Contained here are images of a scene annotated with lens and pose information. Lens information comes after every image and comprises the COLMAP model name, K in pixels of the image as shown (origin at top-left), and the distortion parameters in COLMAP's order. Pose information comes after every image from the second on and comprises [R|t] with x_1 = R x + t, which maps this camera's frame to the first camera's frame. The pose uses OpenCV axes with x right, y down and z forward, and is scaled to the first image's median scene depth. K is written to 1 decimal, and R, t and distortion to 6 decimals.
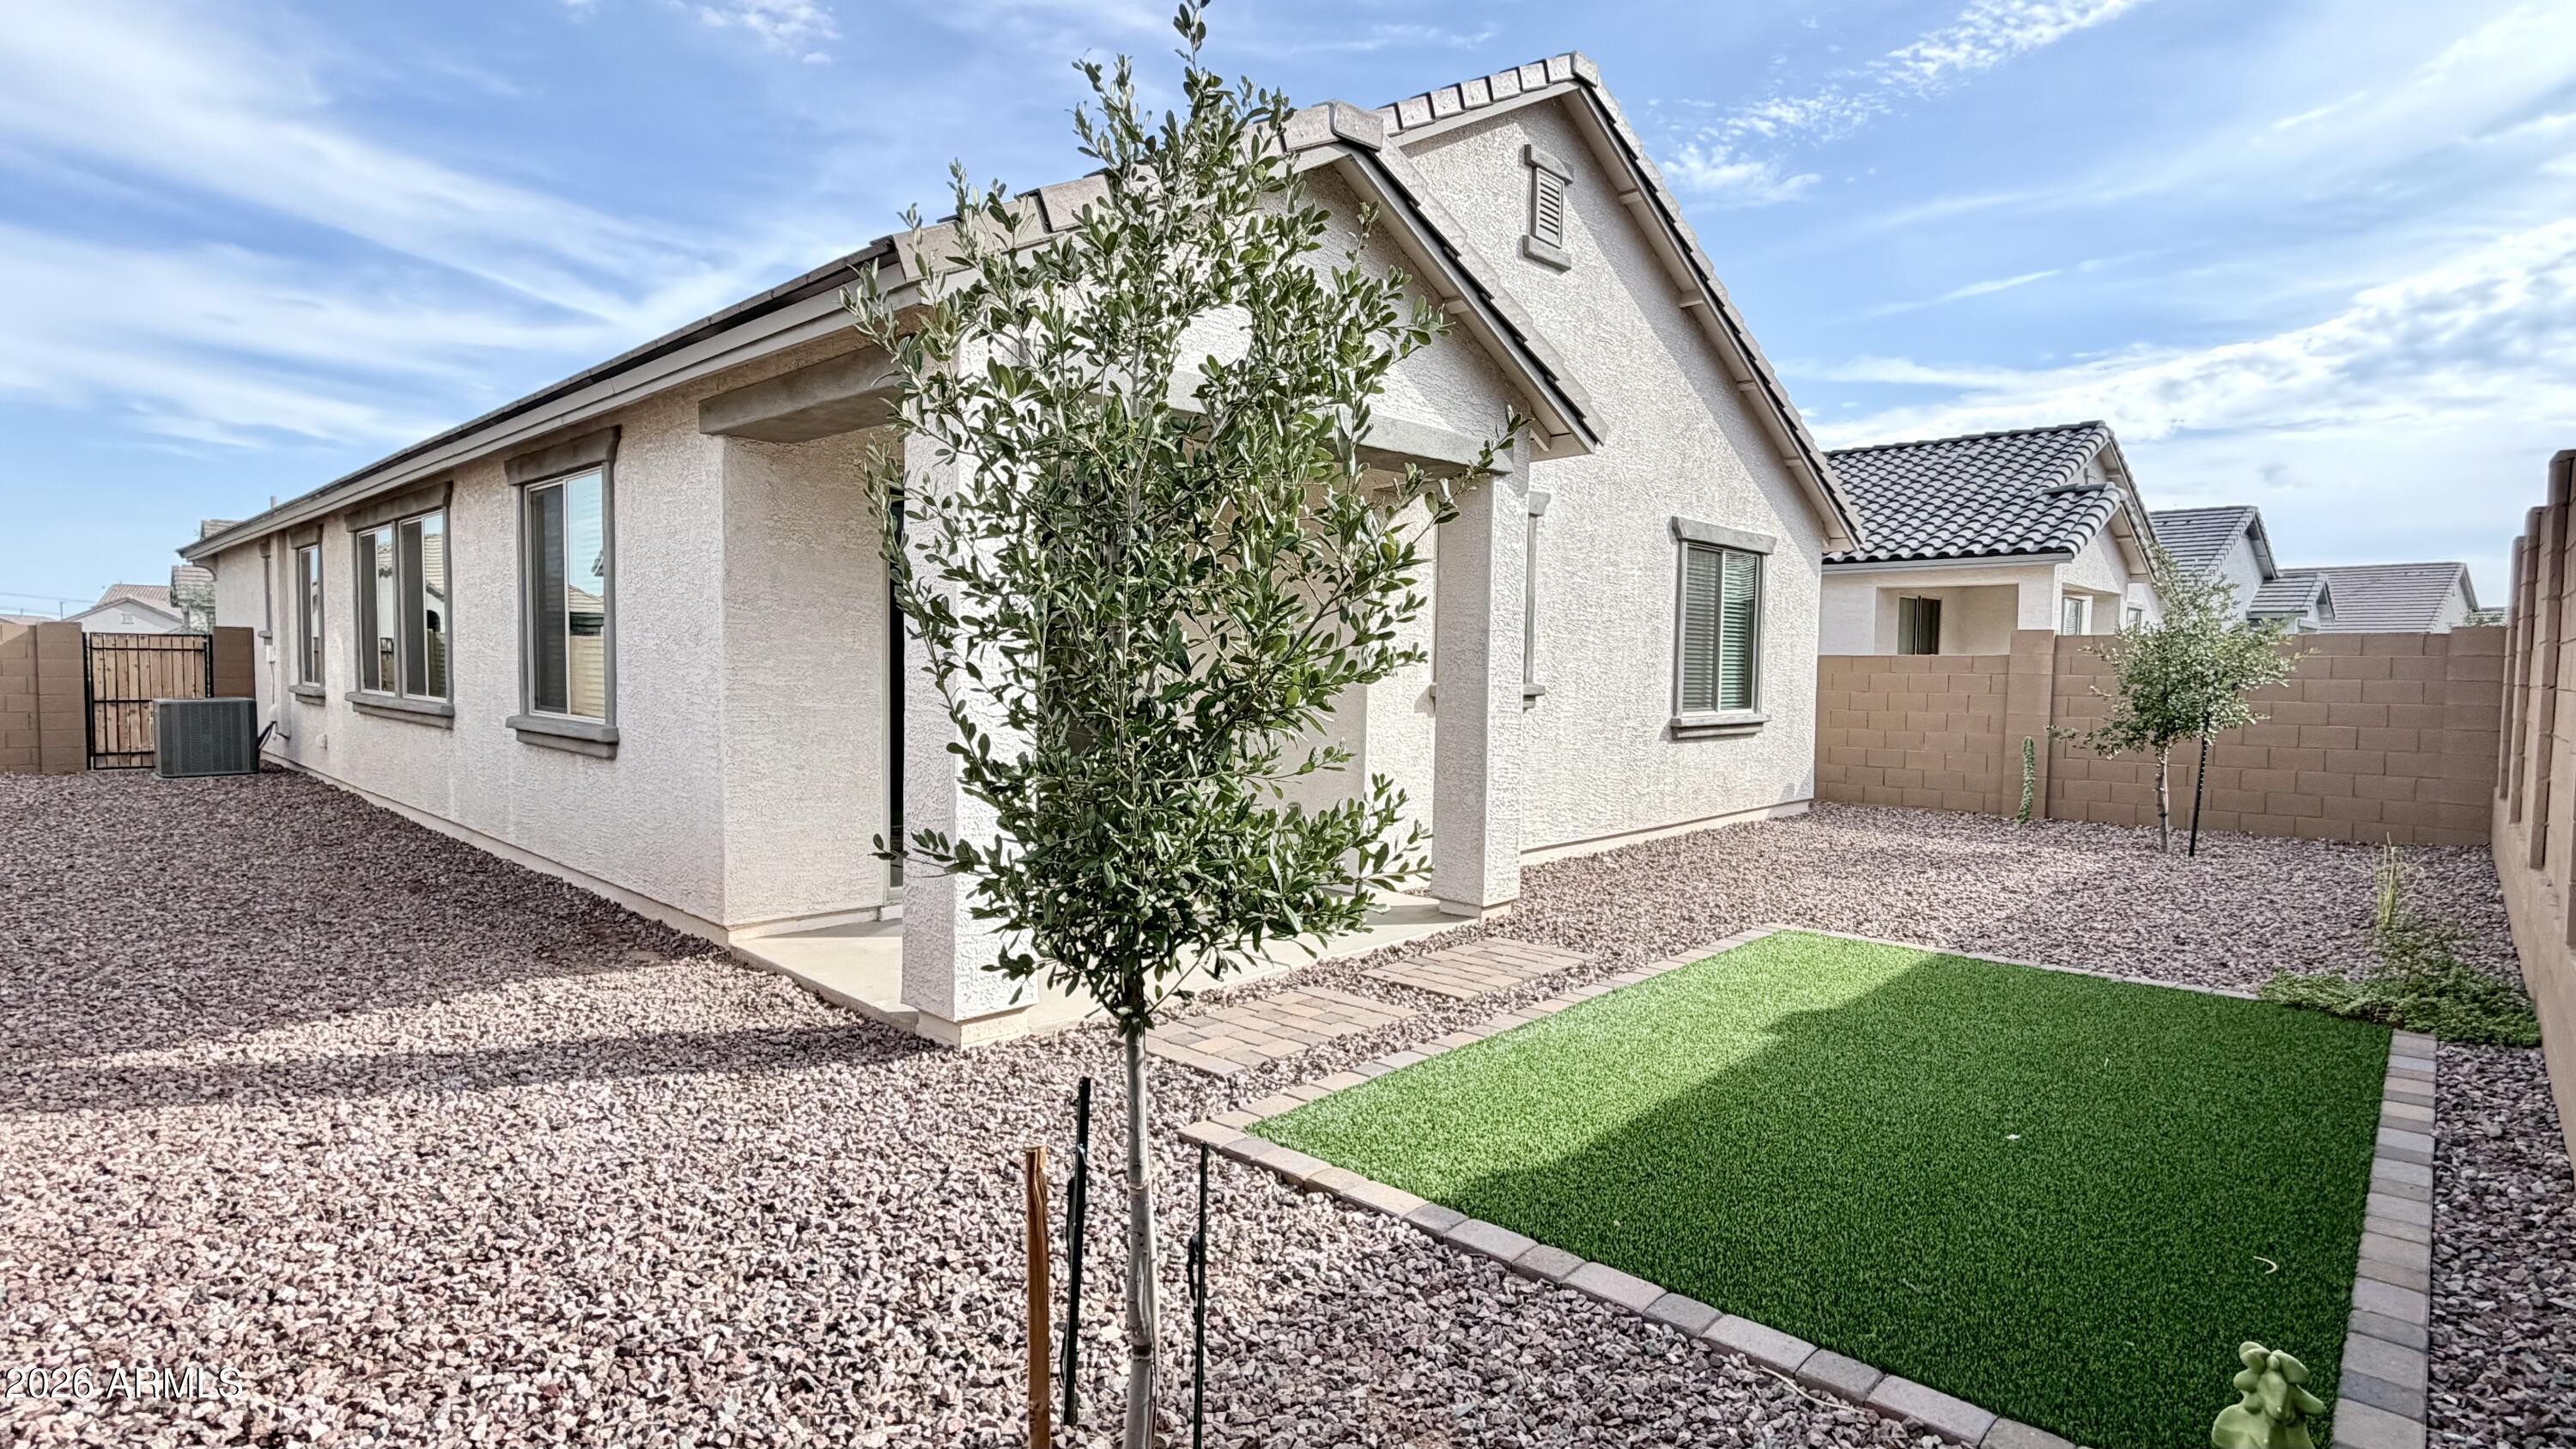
lens RADIAL K [[1262.2, 0, 1288.1], [0, 1262.2, 733.9], [0, 0, 1]] dist [-0.004316, 0.001318]
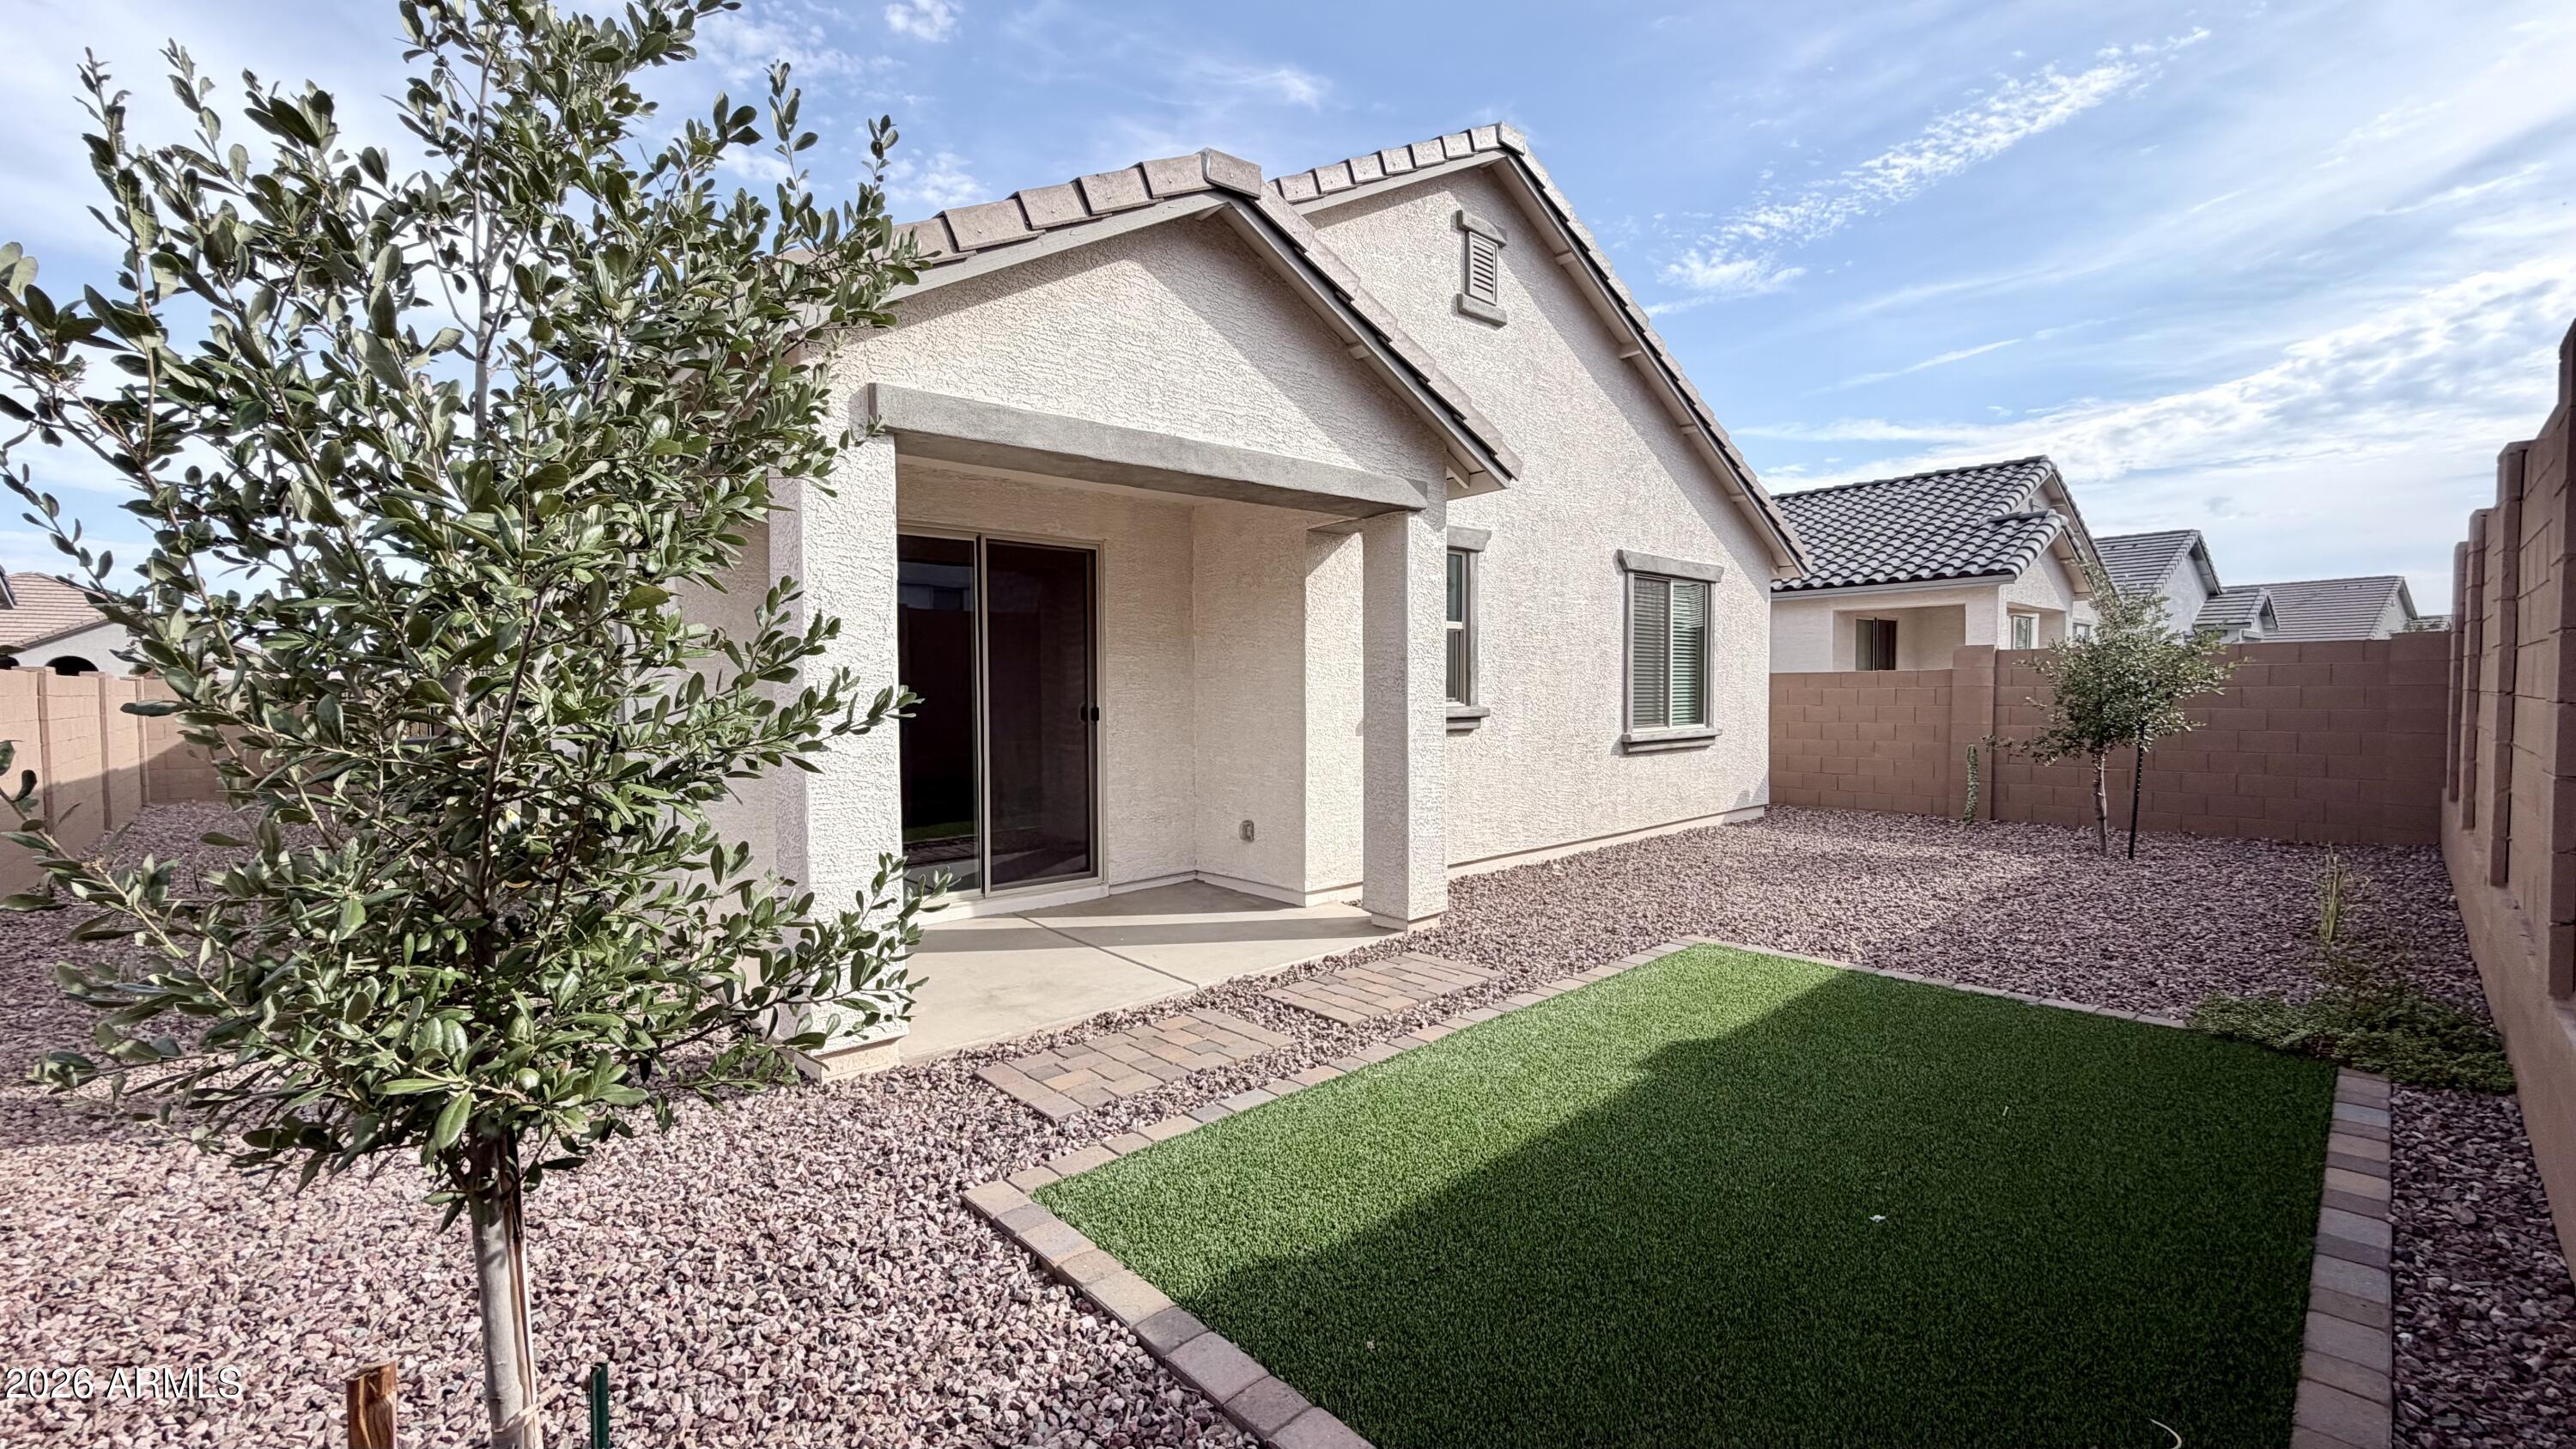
lens RADIAL K [[1031.2, 0, 1289.8], [0, 1031.2, 727.1], [0, 0, 1]] dist [-0.003248, 0.000136]
pose [[0.997051, -0.018282, -0.074537, 0.122357], [0.016875, 0.999668, -0.019460, -0.009090], [0.074869, 0.018145, 0.997028, 0.132986]]
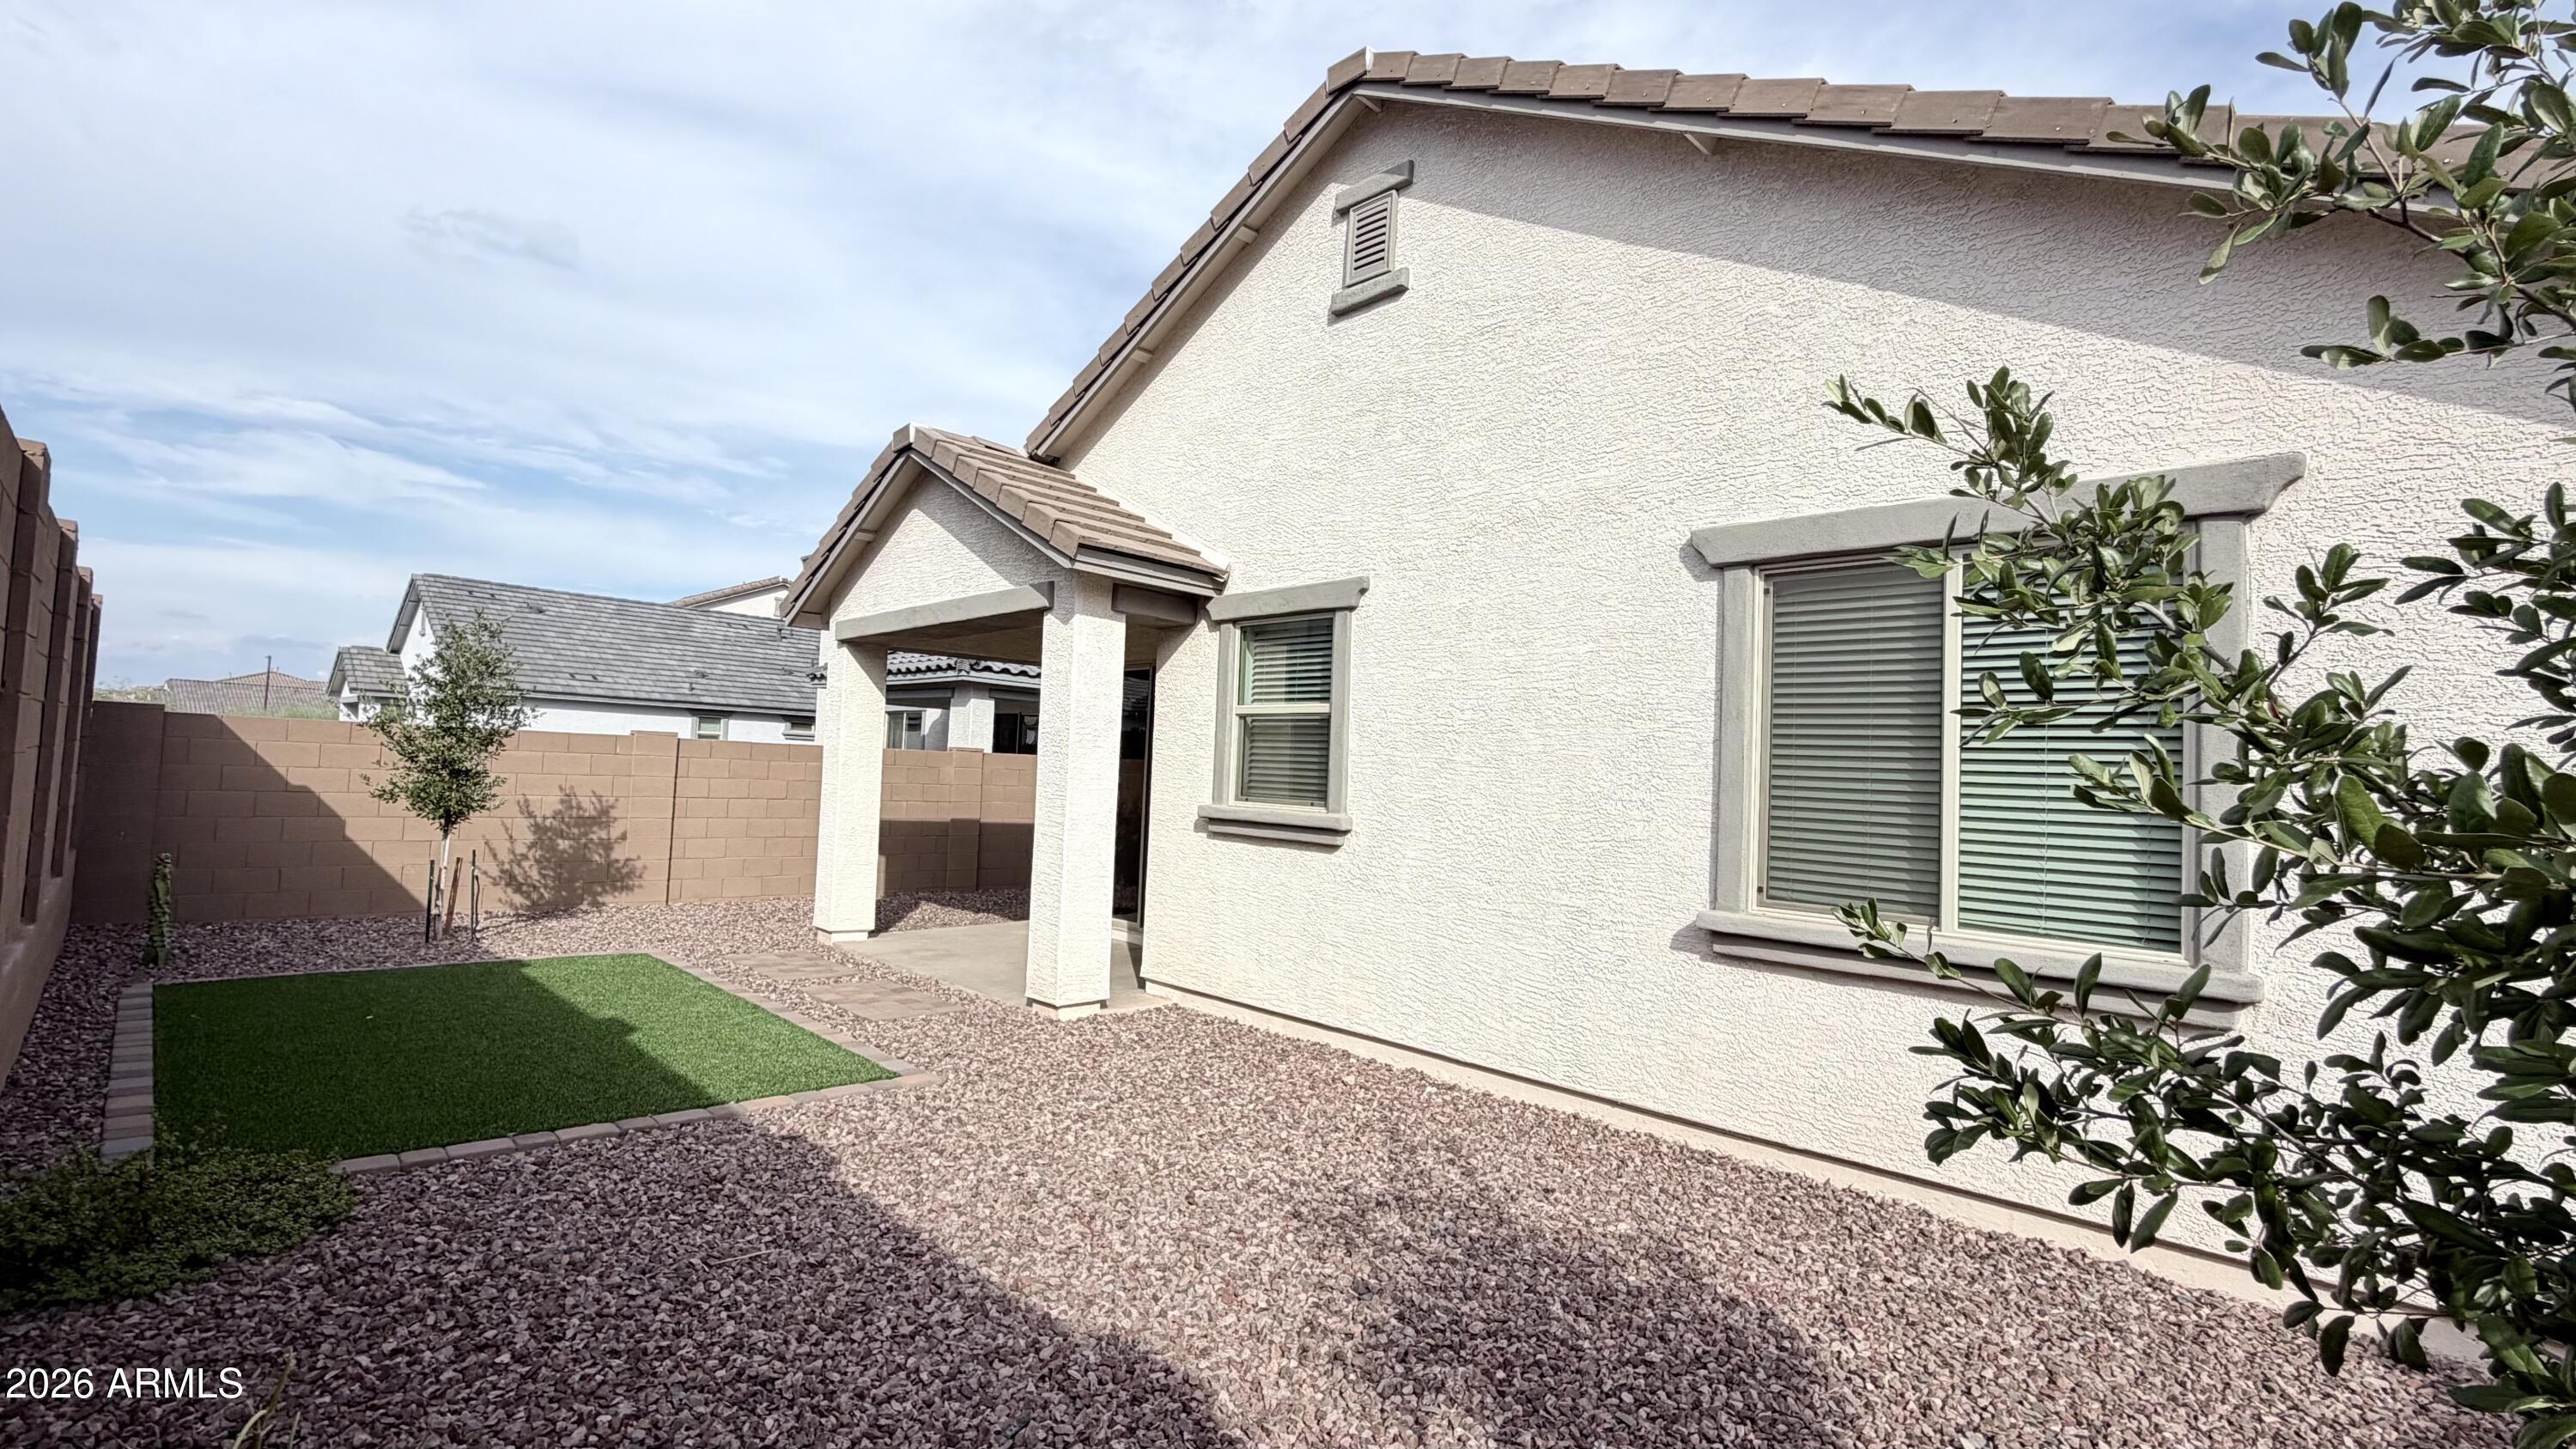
lens RADIAL K [[1120.8, 0, 1284.3], [0, 1120.8, 713.9], [0, 0, 1]] dist [0.001328, 0.000020]
pose [[-0.058299, -0.066321, -0.996094, 1.125939], [-0.098153, 0.993337, -0.060393, -0.070369], [0.993462, 0.094249, -0.064420, 1.244770]]
